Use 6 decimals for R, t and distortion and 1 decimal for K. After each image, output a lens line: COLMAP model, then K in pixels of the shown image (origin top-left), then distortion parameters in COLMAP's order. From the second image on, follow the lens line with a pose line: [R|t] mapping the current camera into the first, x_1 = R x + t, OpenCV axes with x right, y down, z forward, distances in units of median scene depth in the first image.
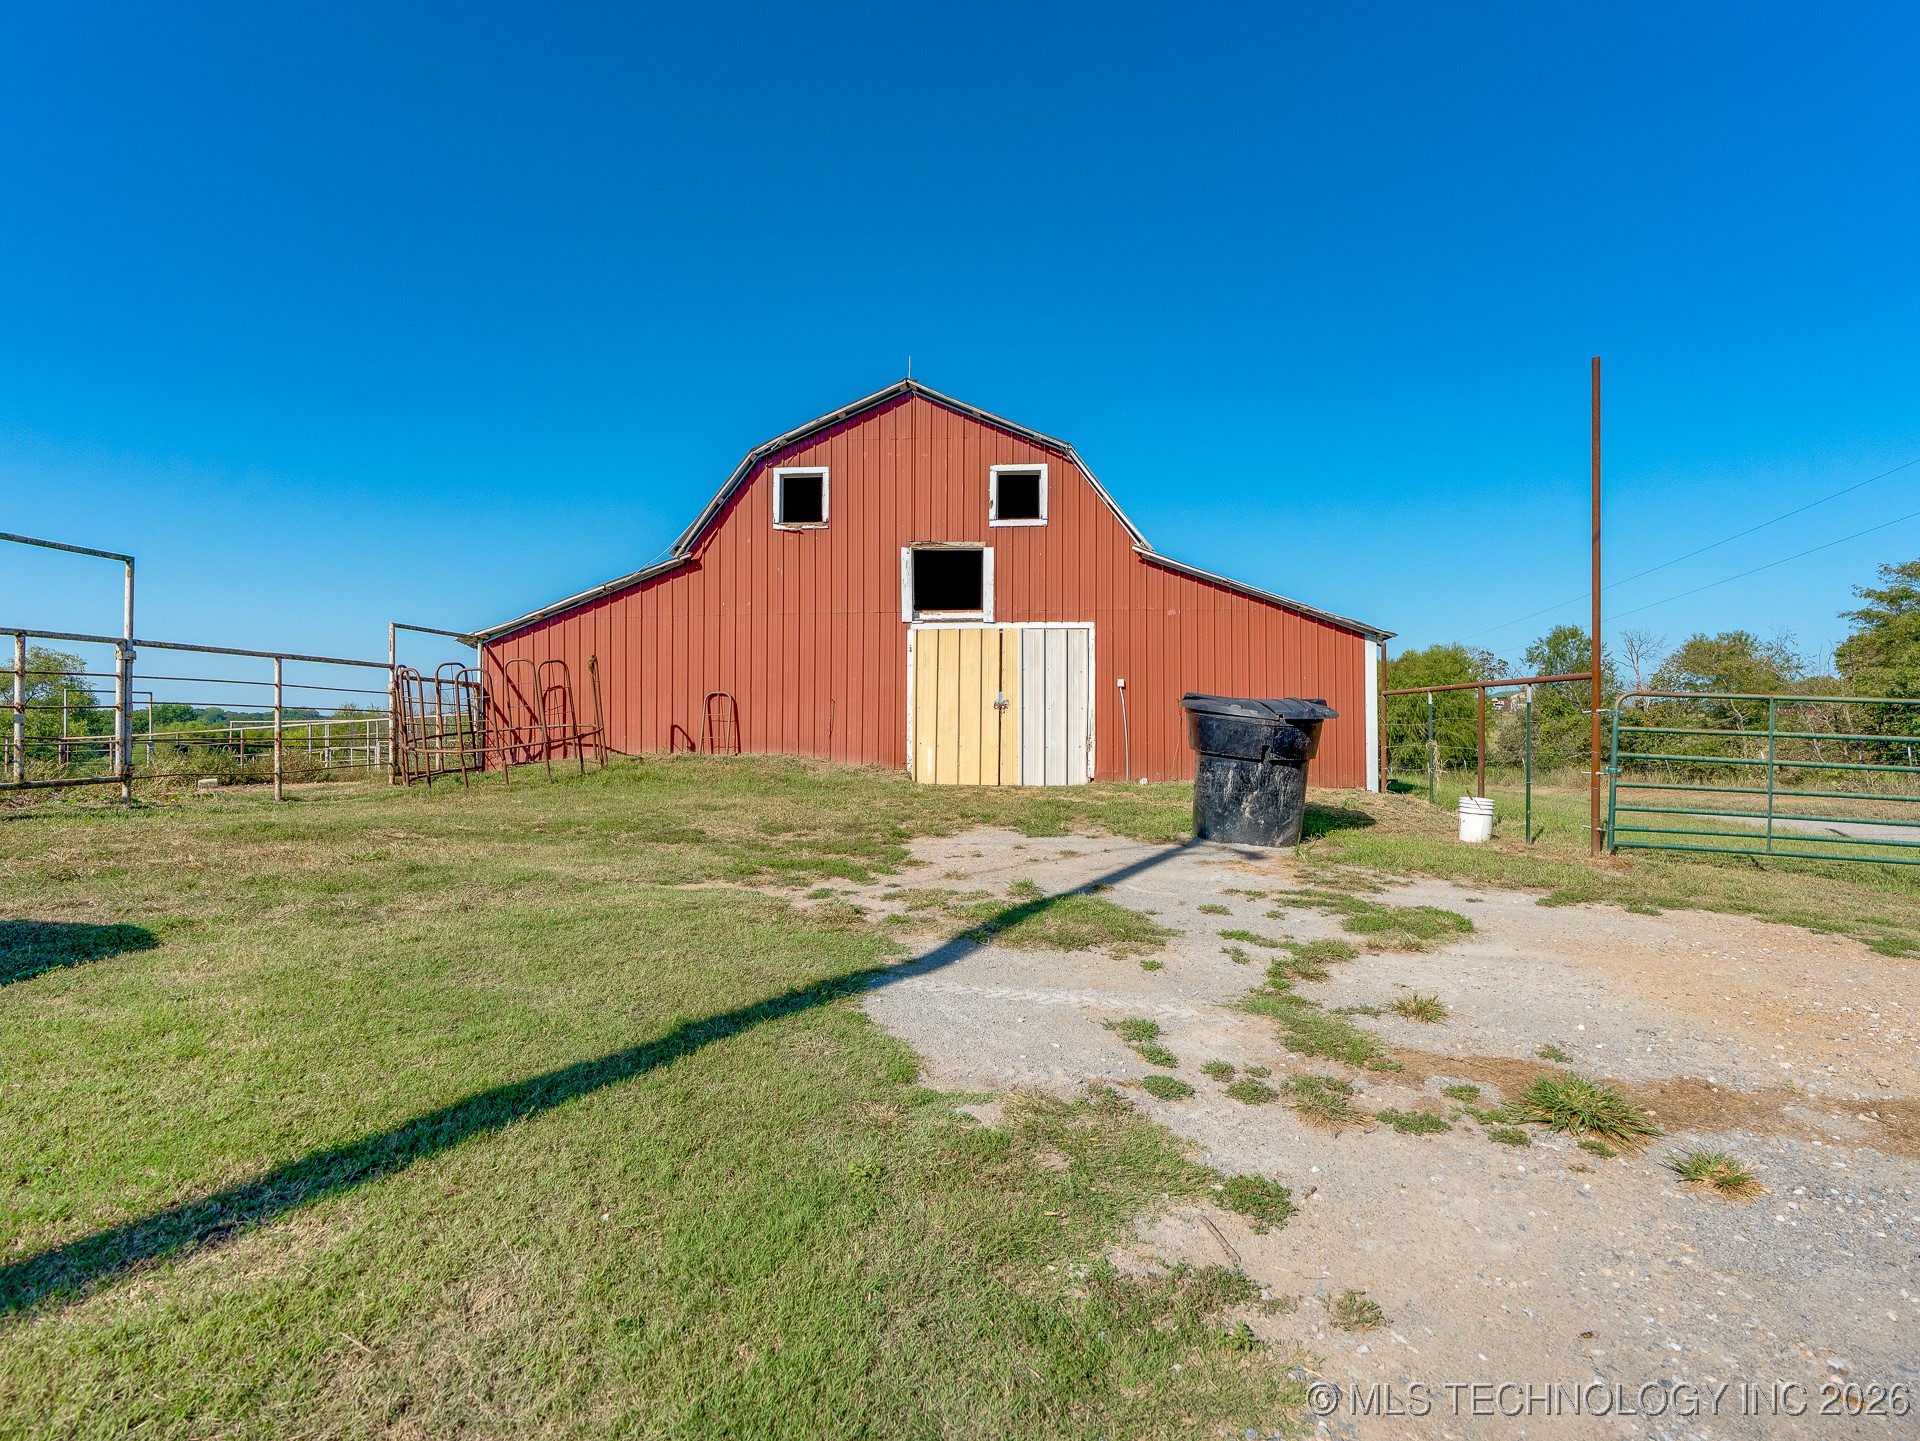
lens RADIAL K [[961.0, 0, 960.0], [0, 961.0, 720.5], [0, 0, 1]] dist [-0.003705, 0.000650]
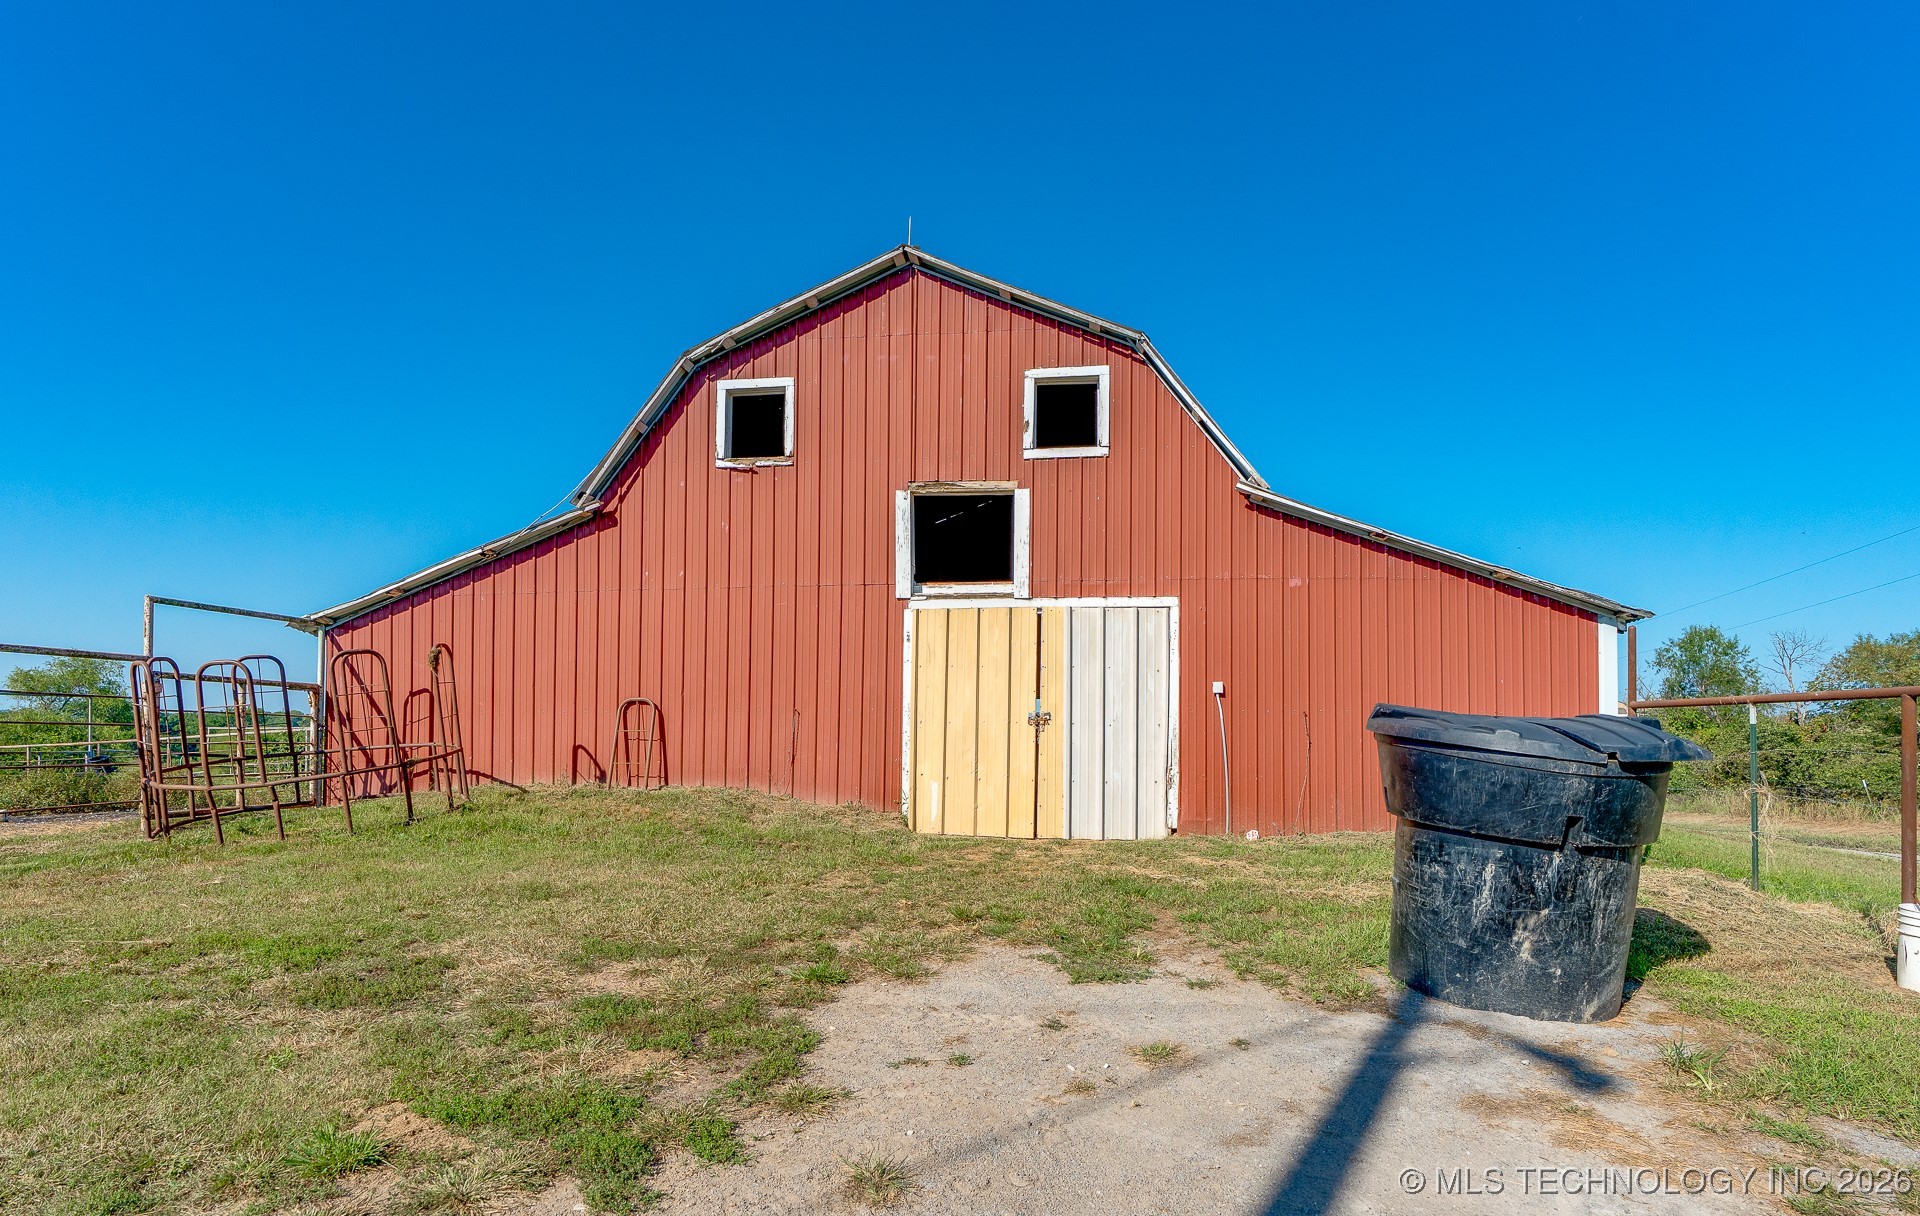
lens RADIAL K [[968.7, 0, 957.2], [0, 968.7, 718.4], [0, 0, 1]] dist [-0.005604, 0.000795]
pose [[0.998307, 0.005337, -0.057922, 0.024563], [-0.005855, 0.999944, -0.008782, -0.010414], [0.057872, 0.009106, 0.998282, 0.309979]]
